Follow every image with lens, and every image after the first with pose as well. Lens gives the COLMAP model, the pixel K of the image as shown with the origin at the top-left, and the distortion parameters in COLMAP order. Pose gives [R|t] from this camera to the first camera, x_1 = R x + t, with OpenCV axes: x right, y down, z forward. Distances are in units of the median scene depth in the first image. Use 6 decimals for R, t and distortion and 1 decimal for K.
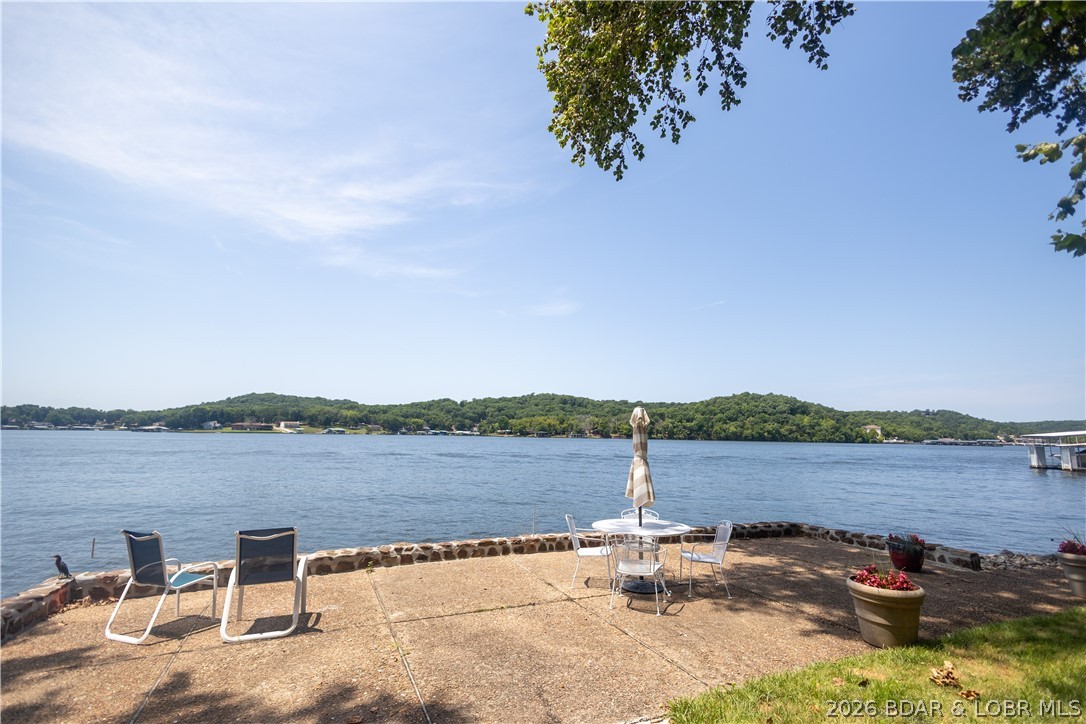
lens RADIAL K [[496.1, 0, 539.0], [0, 496.1, 363.4], [0, 0, 1]] dist [0.019625, -0.008094]
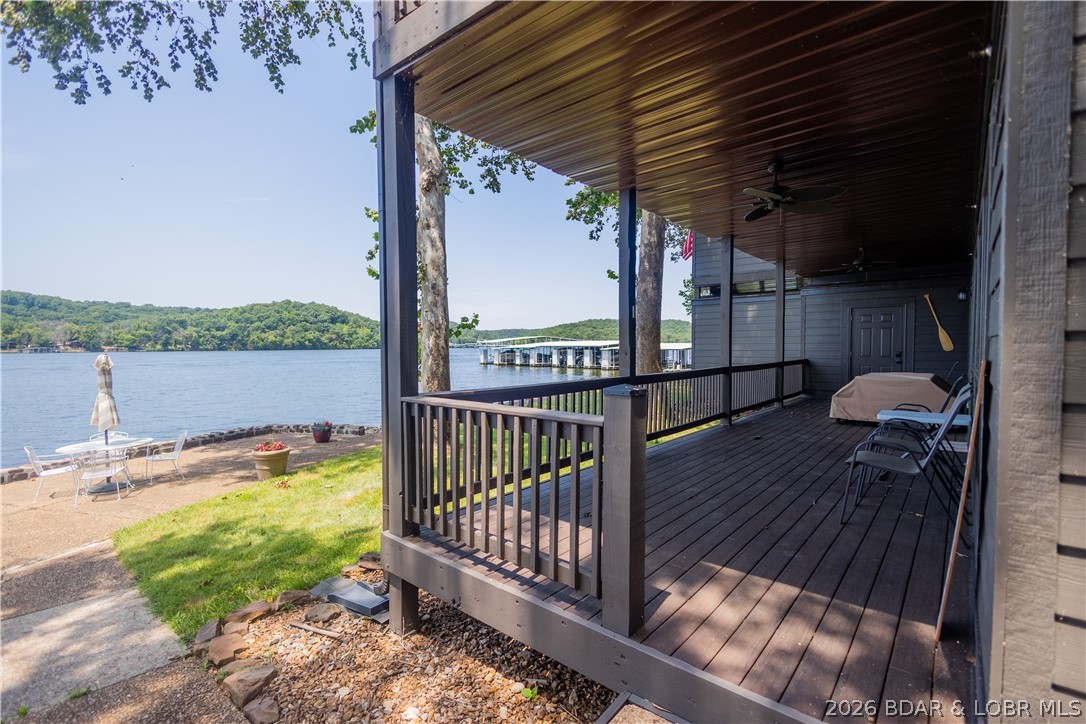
lens RADIAL K [[493.0, 0, 547.8], [0, 493.0, 365.5], [0, 0, 1]] dist [0.002723, -0.002018]
pose [[0.640701, -0.053200, 0.765945, -0.025435], [-0.091396, 0.985219, 0.144882, -0.120307], [-0.762331, -0.162831, 0.626368, -0.463607]]
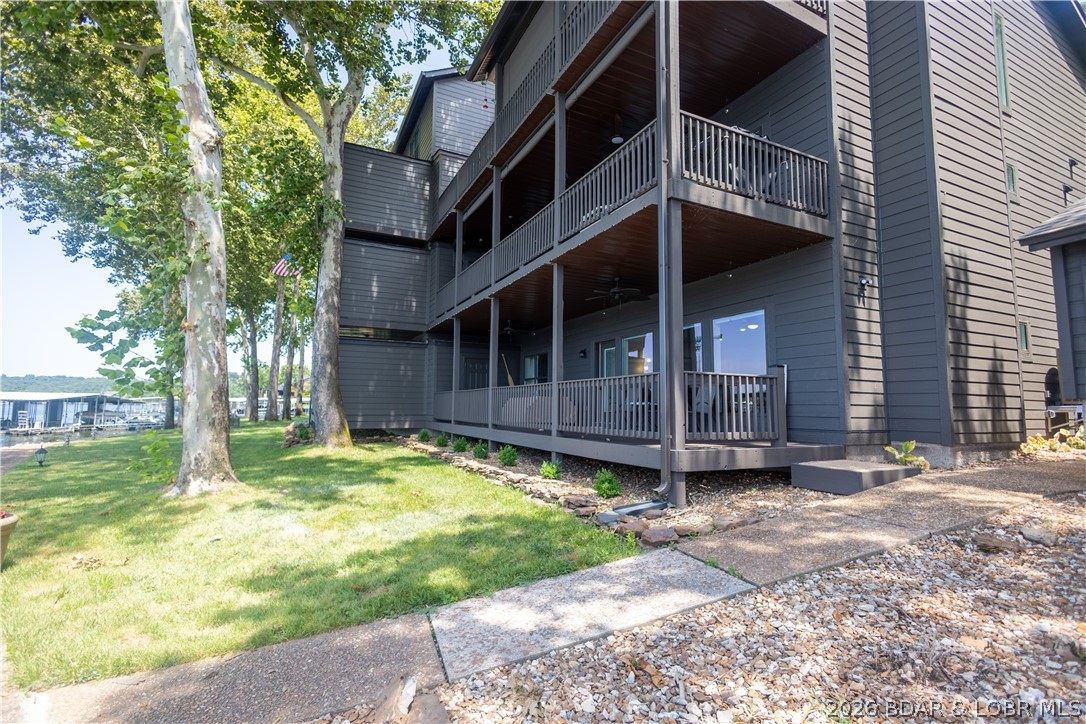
lens RADIAL K [[496.1, 0, 539.0], [0, 496.1, 363.4], [0, 0, 1]] dist [0.019625, -0.008094]
pose [[-0.433534, 0.055950, 0.899399, -0.315712], [-0.146764, 0.980361, -0.131730, 0.063214], [-0.889106, -0.189109, -0.416808, 0.260720]]
